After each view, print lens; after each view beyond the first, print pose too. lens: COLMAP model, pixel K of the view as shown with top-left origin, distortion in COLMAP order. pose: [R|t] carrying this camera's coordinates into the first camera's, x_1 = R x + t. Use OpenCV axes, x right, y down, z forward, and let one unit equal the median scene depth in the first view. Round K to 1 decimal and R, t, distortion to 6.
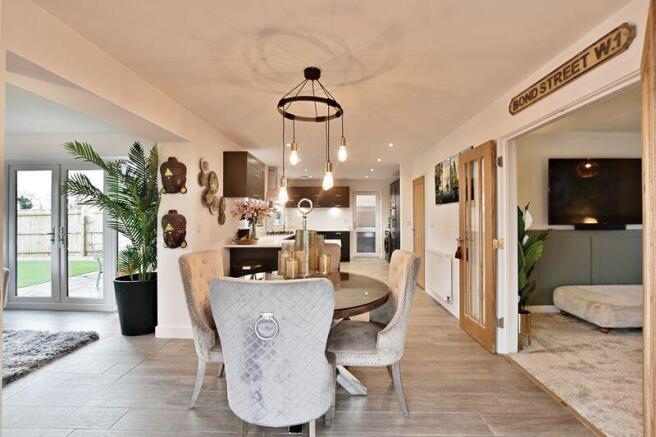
lens RADIAL K [[298.1, 0, 334.2], [0, 298.1, 216.3], [0, 0, 1]] dist [-0.019994, 0.001548]
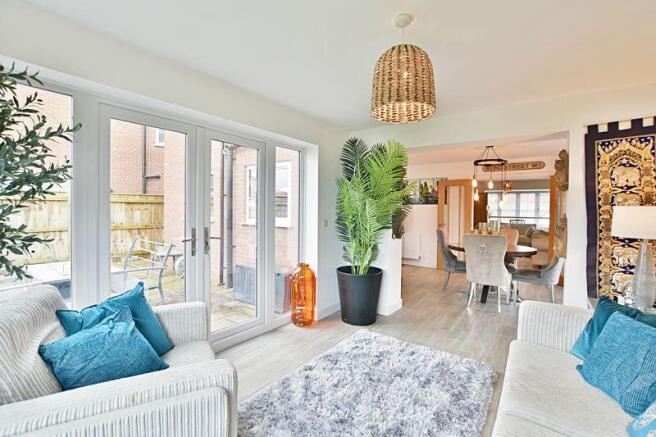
lens RADIAL K [[298.1, 0, 334.2], [0, 298.1, 216.3], [0, 0, 1]] dist [-0.019994, 0.001548]
pose [[0.551331, -0.007242, 0.834255, -1.529310], [-0.013741, 0.999748, 0.017760, 0.003168], [-0.834174, -0.021256, 0.551092, 0.477504]]
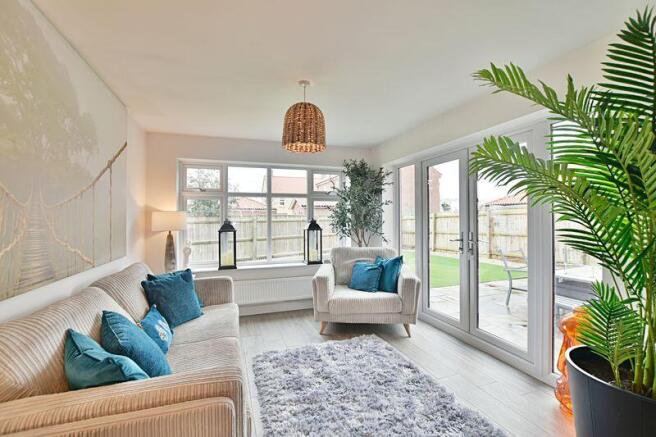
lens RADIAL K [[298.1, 0, 334.2], [0, 298.1, 216.3], [0, 0, 1]] dist [-0.019994, 0.001548]
pose [[0.383084, -0.007959, -0.923679, -0.435736], [0.006301, 0.999962, -0.006003, -0.001131], [0.923692, -0.003521, 0.383119, 0.465562]]
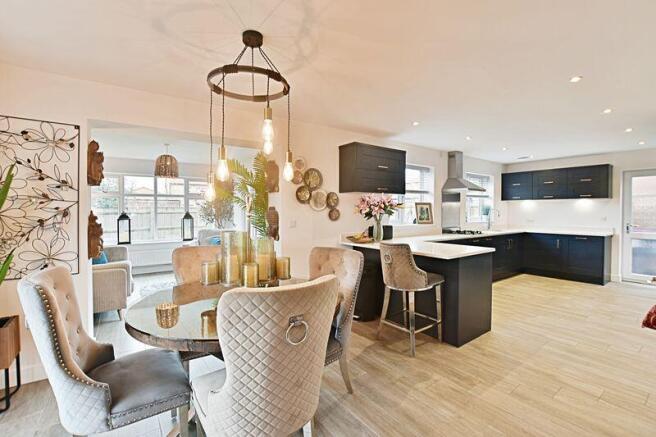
lens RADIAL K [[298.1, 0, 334.2], [0, 298.1, 216.3], [0, 0, 1]] dist [-0.019994, 0.001548]
pose [[0.617812, 0.017624, -0.786129, 0.453600], [-0.002389, 0.999786, 0.020537, -0.008325], [0.786323, -0.010810, 0.617722, 0.424681]]
